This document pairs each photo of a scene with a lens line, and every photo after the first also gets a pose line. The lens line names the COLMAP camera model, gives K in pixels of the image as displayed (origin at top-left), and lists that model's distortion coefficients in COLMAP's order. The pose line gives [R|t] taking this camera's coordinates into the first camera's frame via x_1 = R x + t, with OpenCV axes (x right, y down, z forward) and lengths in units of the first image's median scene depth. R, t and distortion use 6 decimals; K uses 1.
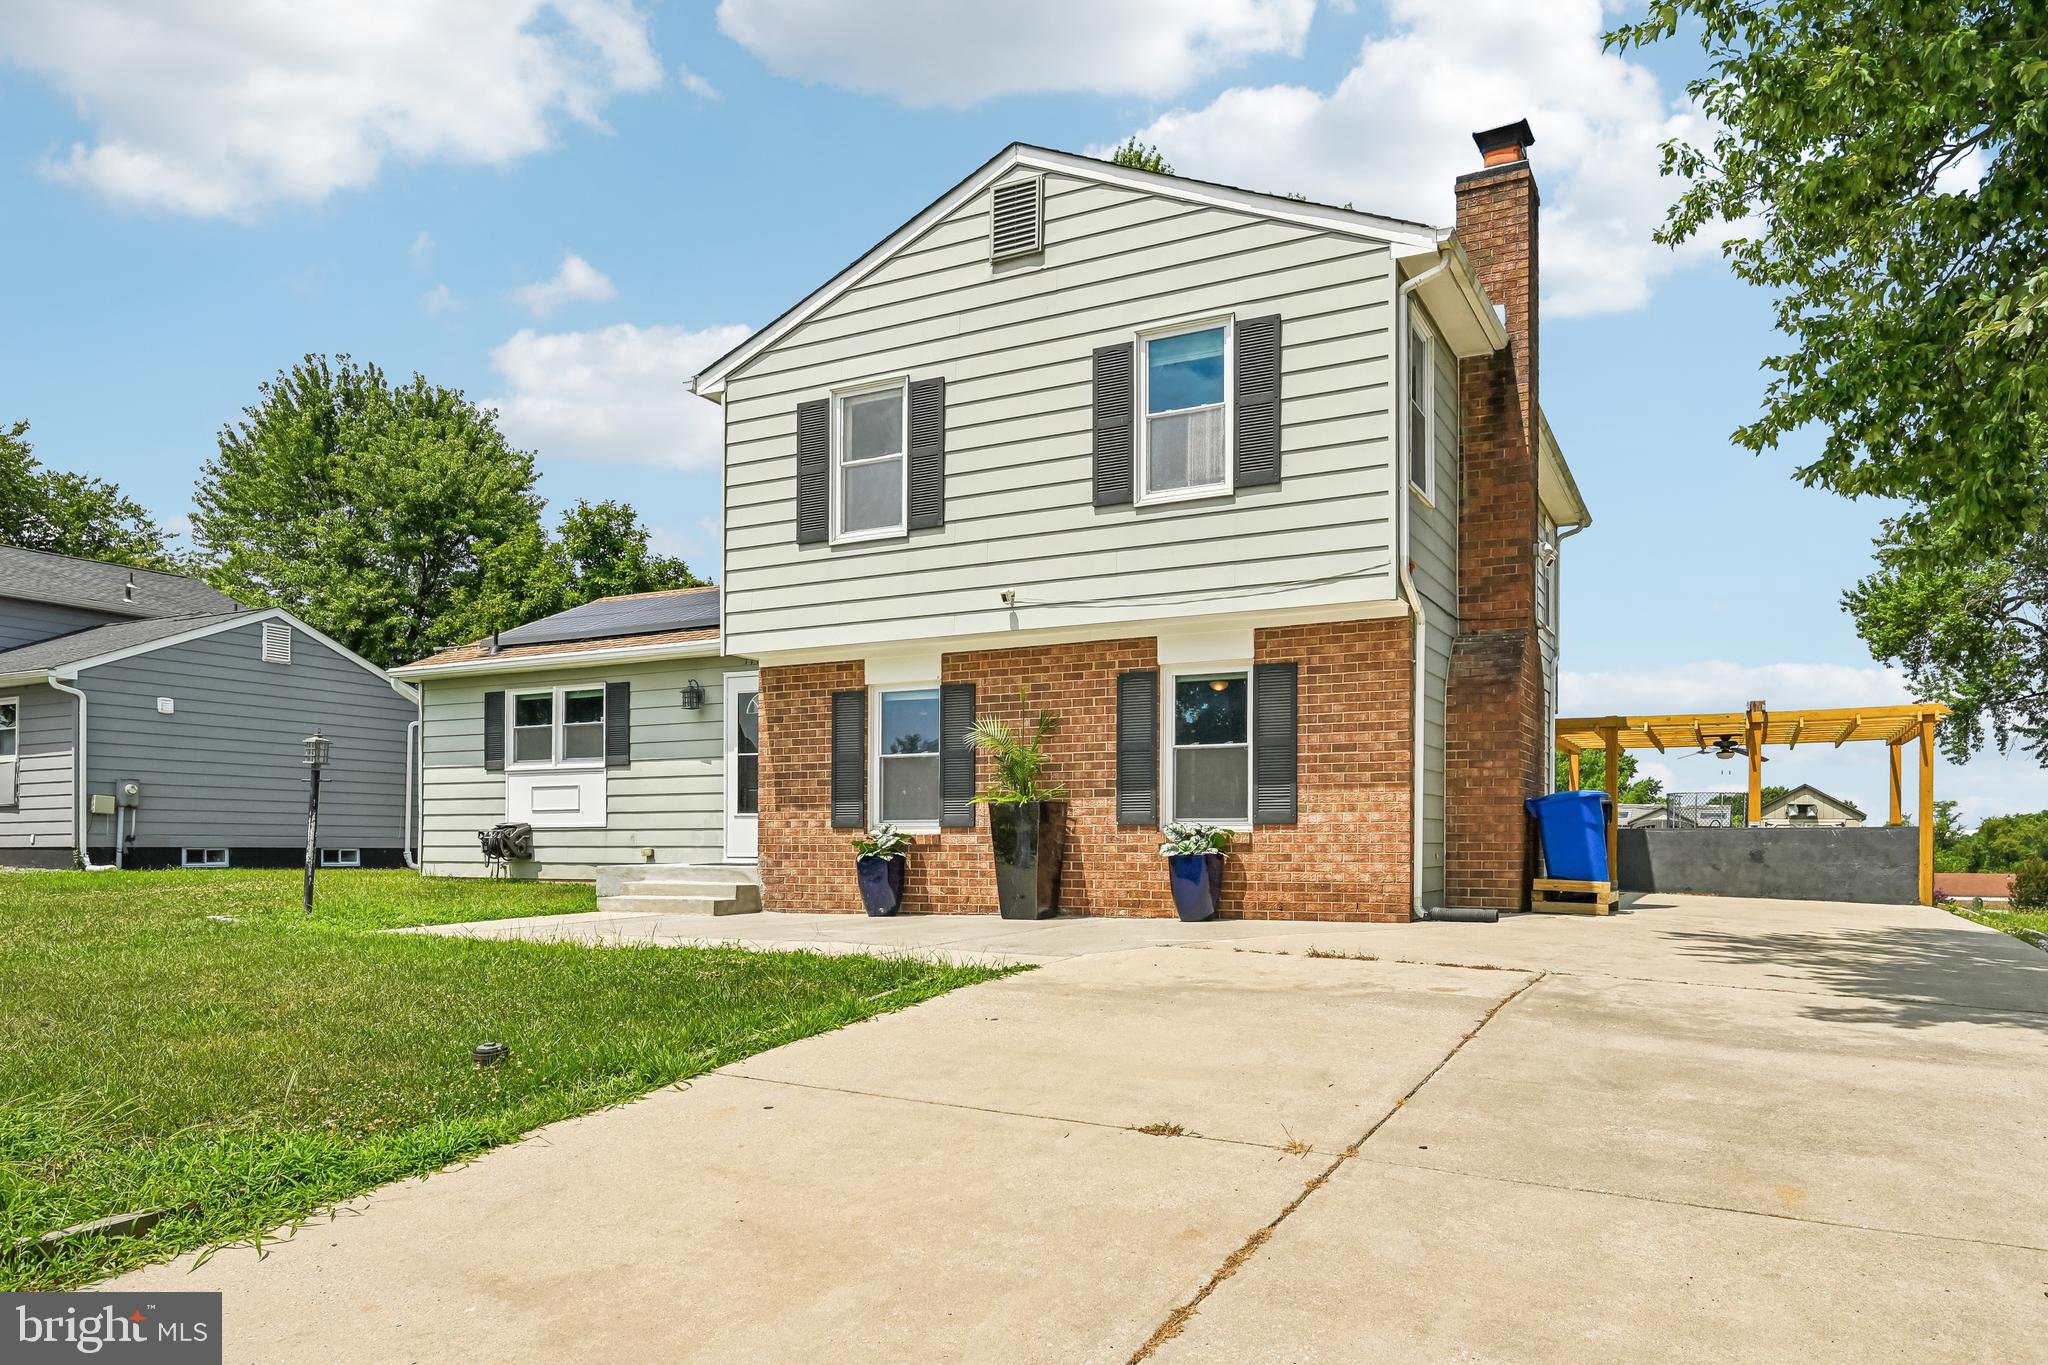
lens RADIAL K [[1359.3, 0, 1034.9], [0, 1359.3, 839.7], [0, 0, 1]] dist [-0.001639, 0.000937]
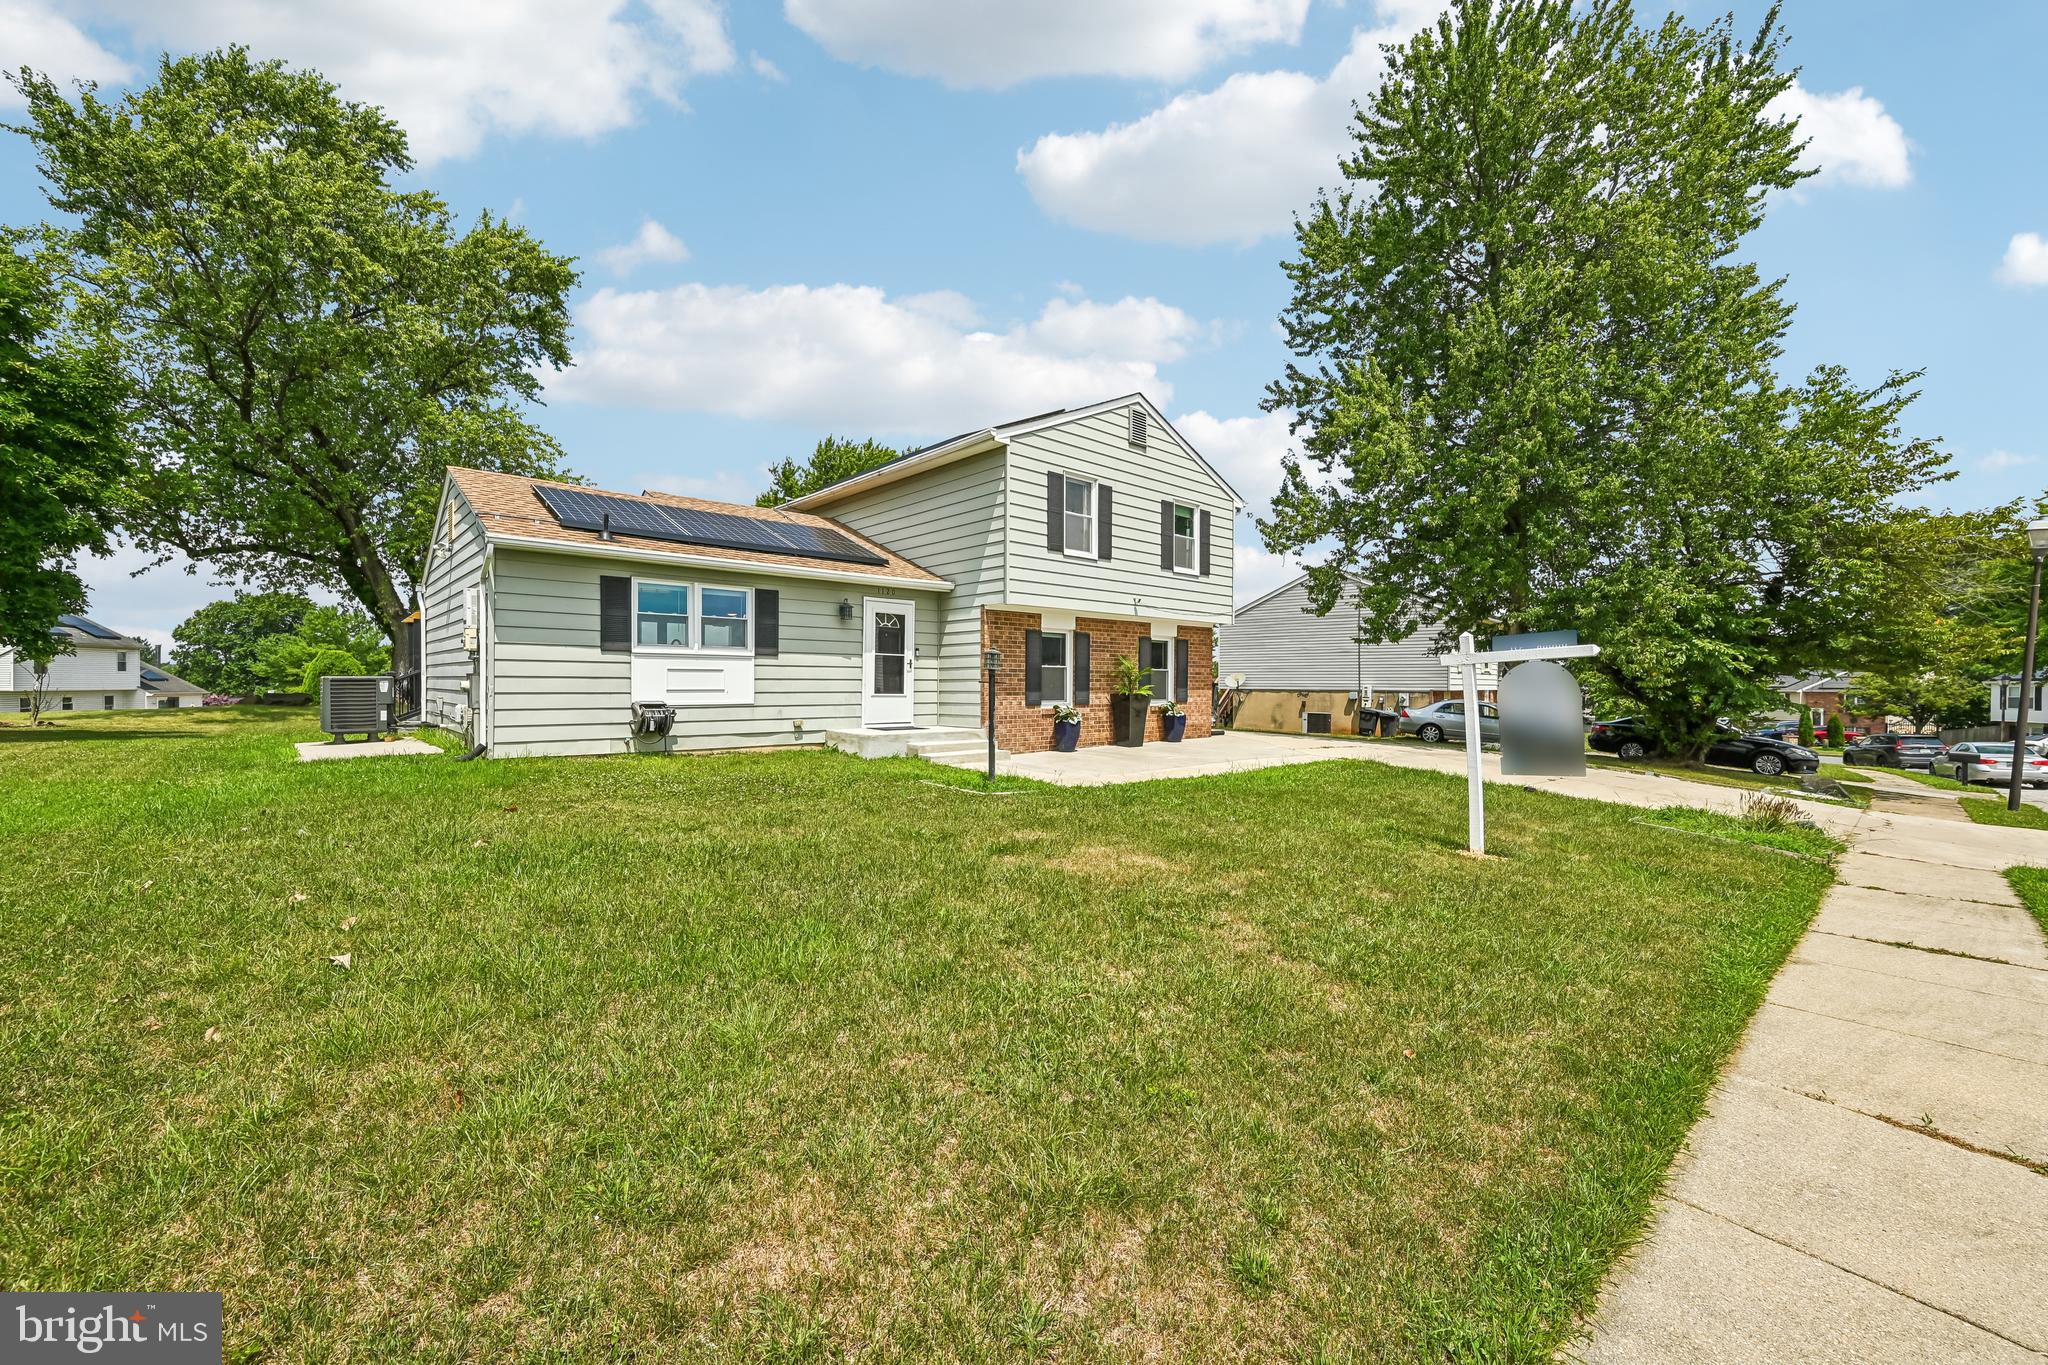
lens RADIAL K [[802.4, 0, 1034.1], [0, 802.4, 684.3], [0, 0, 1]] dist [0.000716, 0.000275]
pose [[0.336259, 0.000194, 0.941770, -1.240001], [-0.009669, 0.999948, 0.003247, -0.043669], [-0.941720, -0.010198, 0.336243, 0.691267]]
